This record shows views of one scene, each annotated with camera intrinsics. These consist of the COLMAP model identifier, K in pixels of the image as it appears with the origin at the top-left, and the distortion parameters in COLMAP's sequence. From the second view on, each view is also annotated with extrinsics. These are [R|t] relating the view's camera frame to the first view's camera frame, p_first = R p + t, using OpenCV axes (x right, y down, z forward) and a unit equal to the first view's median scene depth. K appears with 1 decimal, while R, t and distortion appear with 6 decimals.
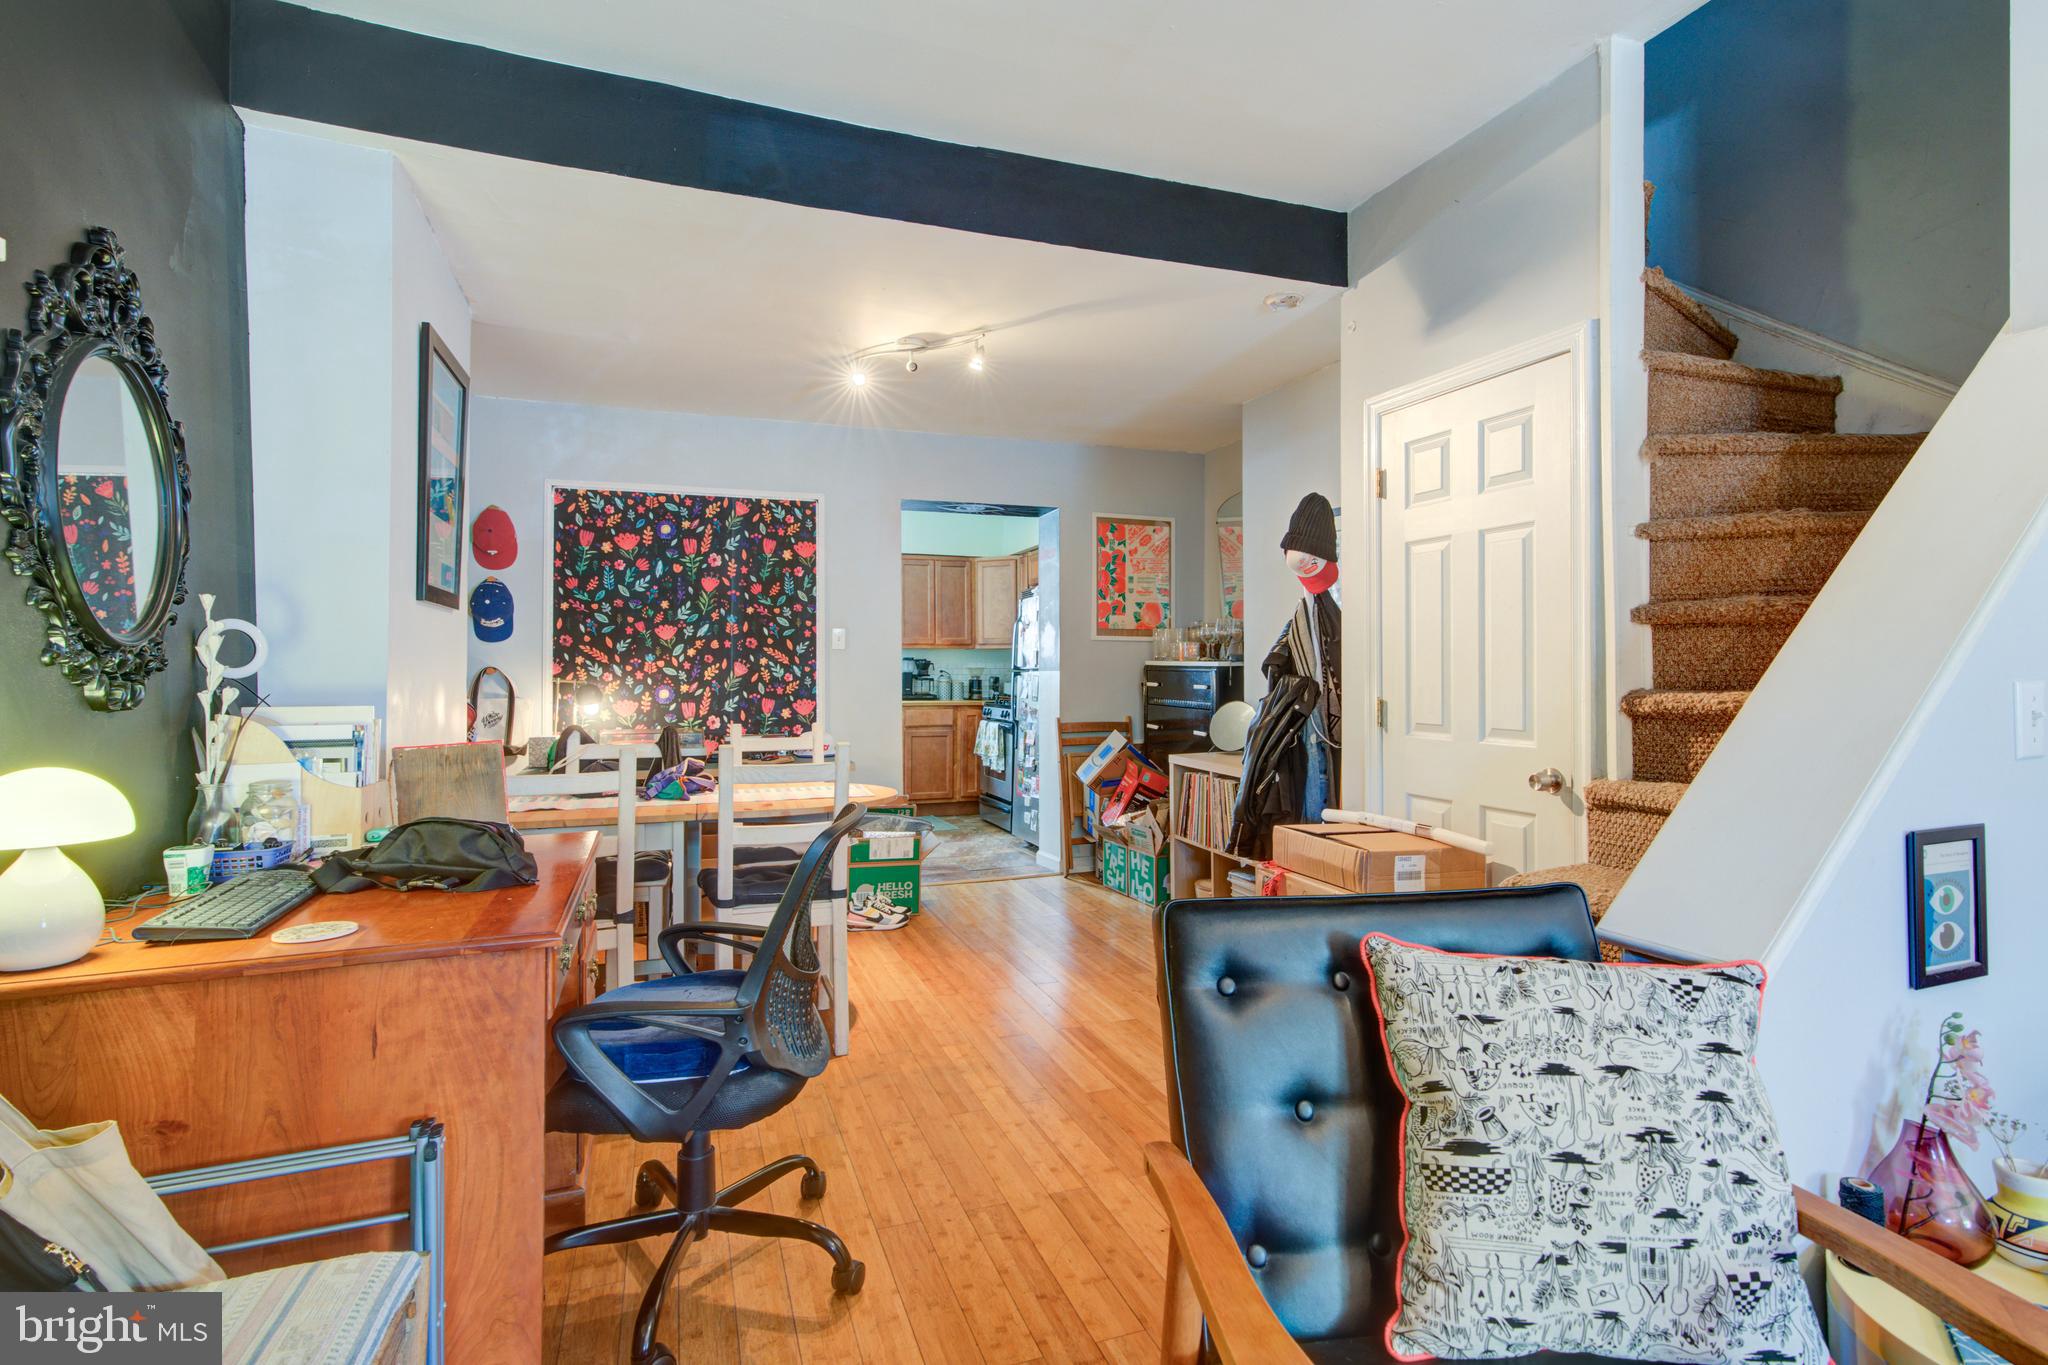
lens RADIAL K [[1026.2, 0, 1022.2], [0, 1026.2, 671.8], [0, 0, 1]] dist [-0.028335, 0.012763]
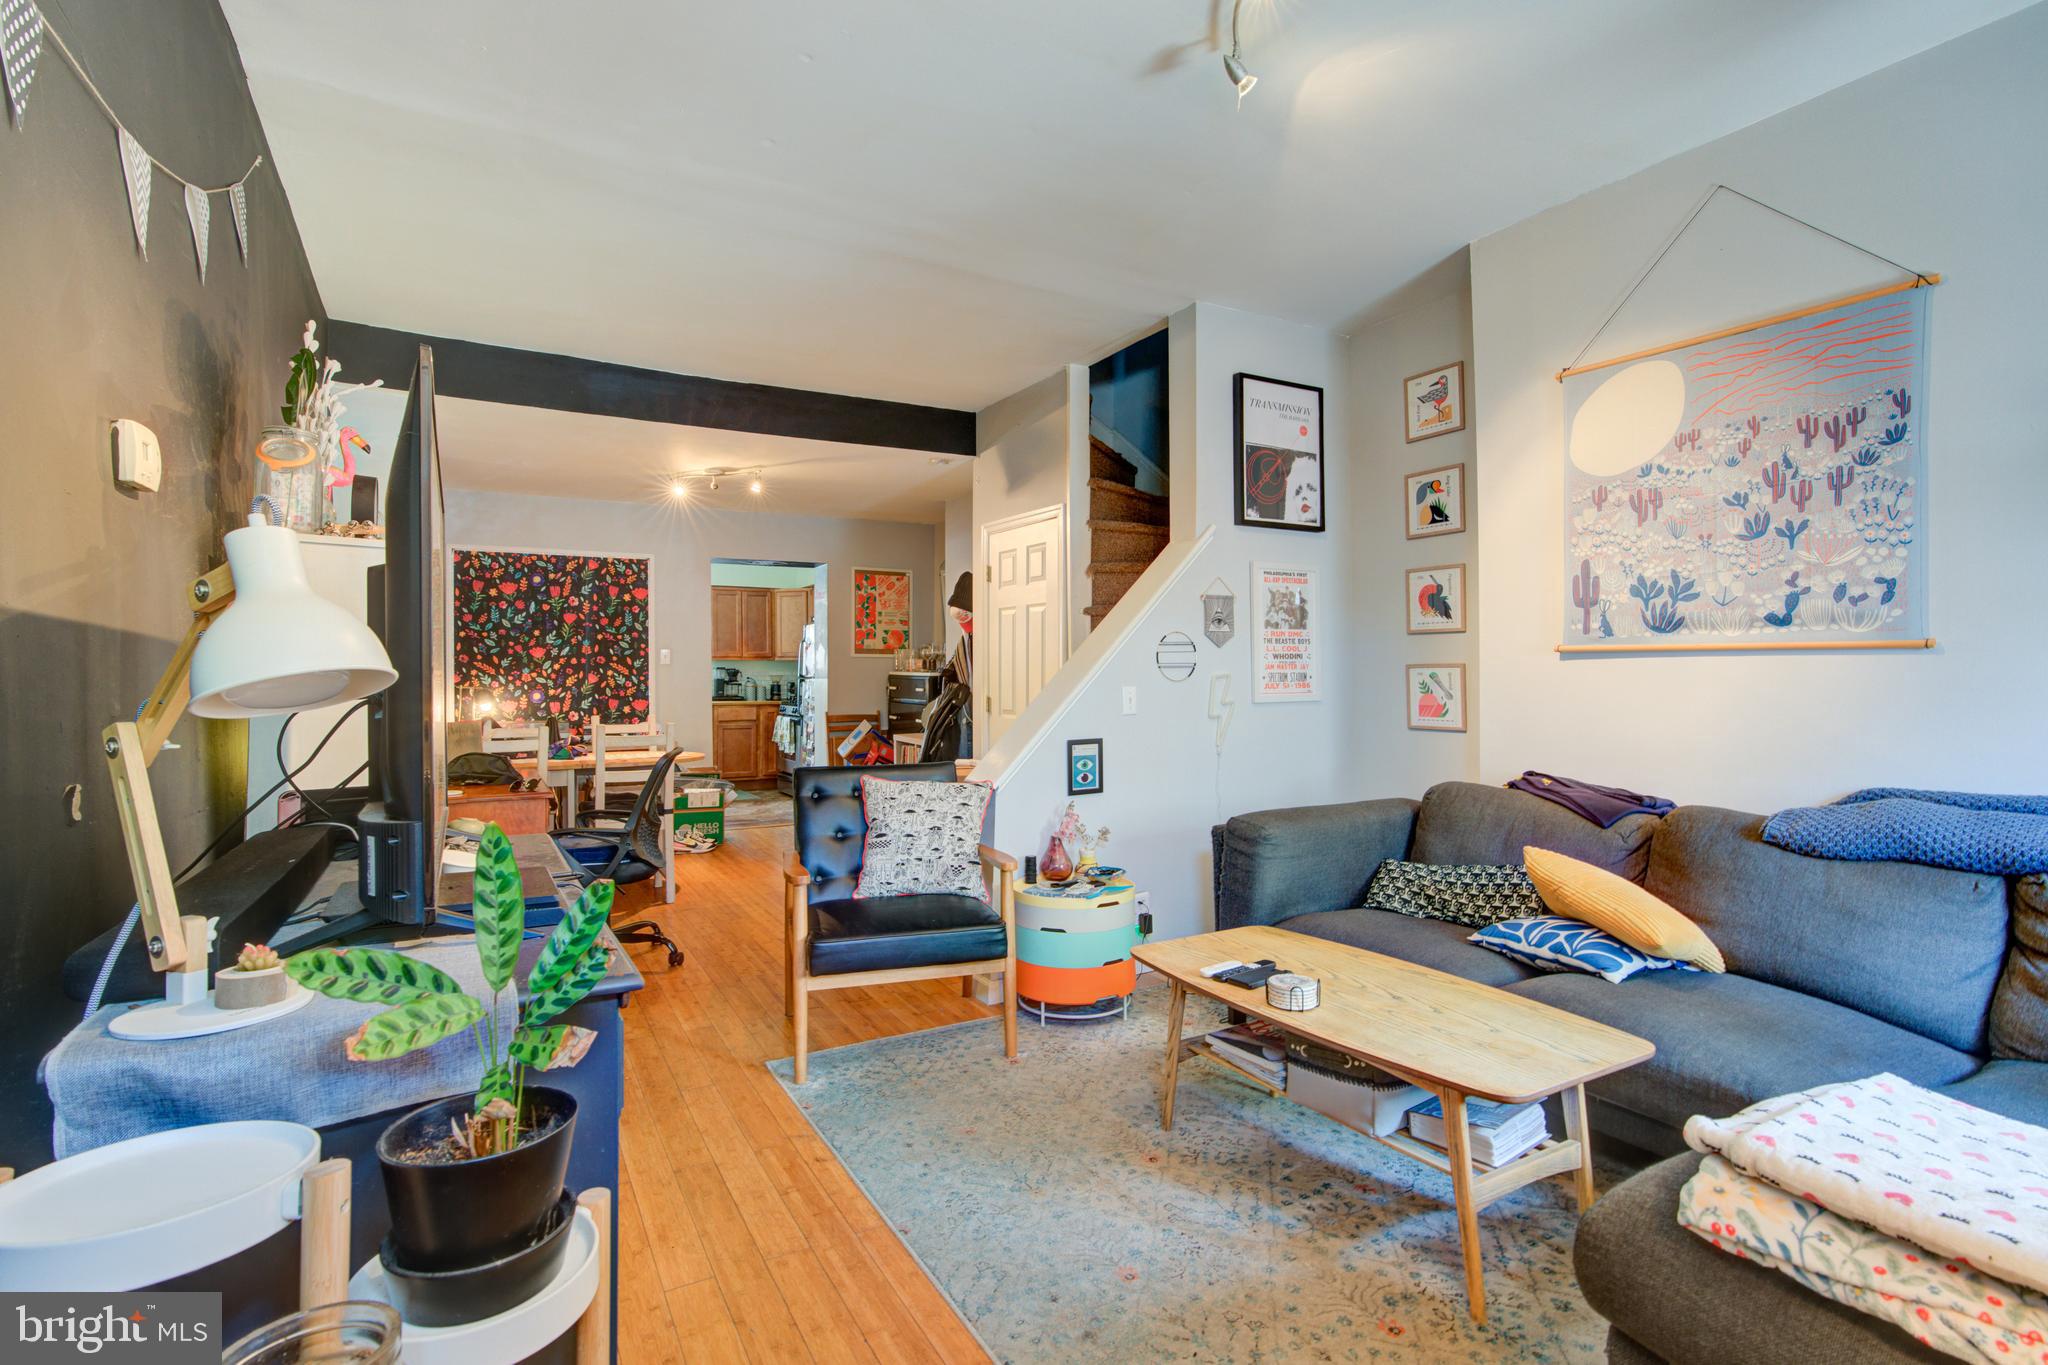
lens RADIAL K [[1026.2, 0, 1037.2], [0, 1026.2, 686.4], [0, 0, 1]] dist [-0.028335, 0.012763]
pose [[0.984269, -0.003650, 0.176637, 0.081678], [0.001591, 0.999929, 0.011792, -0.007353], [-0.176667, -0.011326, 0.984205, -0.508189]]
